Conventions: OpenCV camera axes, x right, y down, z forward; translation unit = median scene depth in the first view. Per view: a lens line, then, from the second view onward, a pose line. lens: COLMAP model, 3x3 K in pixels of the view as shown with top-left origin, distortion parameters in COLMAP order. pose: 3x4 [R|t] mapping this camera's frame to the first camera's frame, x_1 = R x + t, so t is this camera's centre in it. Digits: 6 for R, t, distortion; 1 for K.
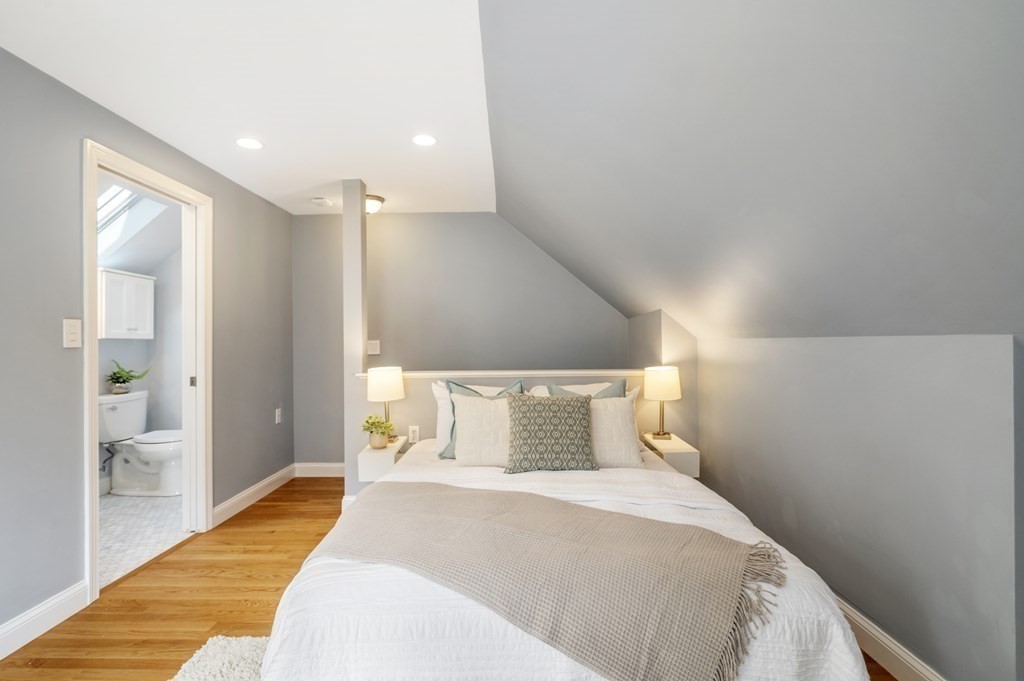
lens RADIAL K [[483.1, 0, 514.4], [0, 483.1, 338.7], [0, 0, 1]] dist [-0.009344, 0.000060]
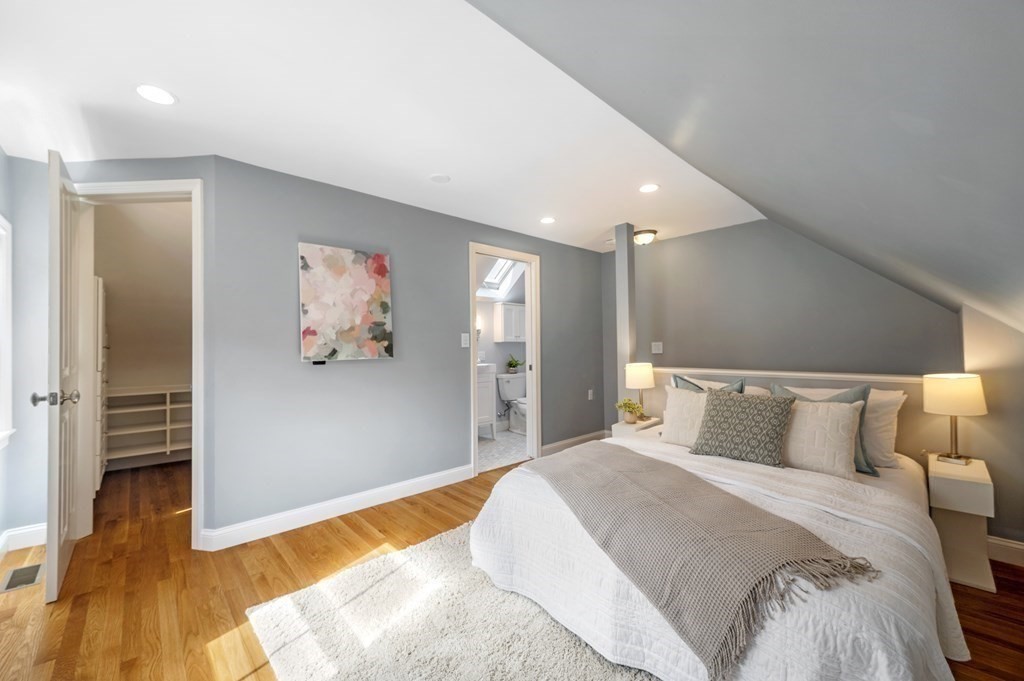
lens RADIAL K [[413.1, 0, 499.9], [0, 413.1, 340.7], [0, 0, 1]] dist [-0.011863, 0.000070]
pose [[0.663708, -0.005670, -0.747970, 0.321520], [0.007980, 0.999968, -0.000499, -0.004744], [0.747949, -0.005637, 0.663732, -0.030250]]
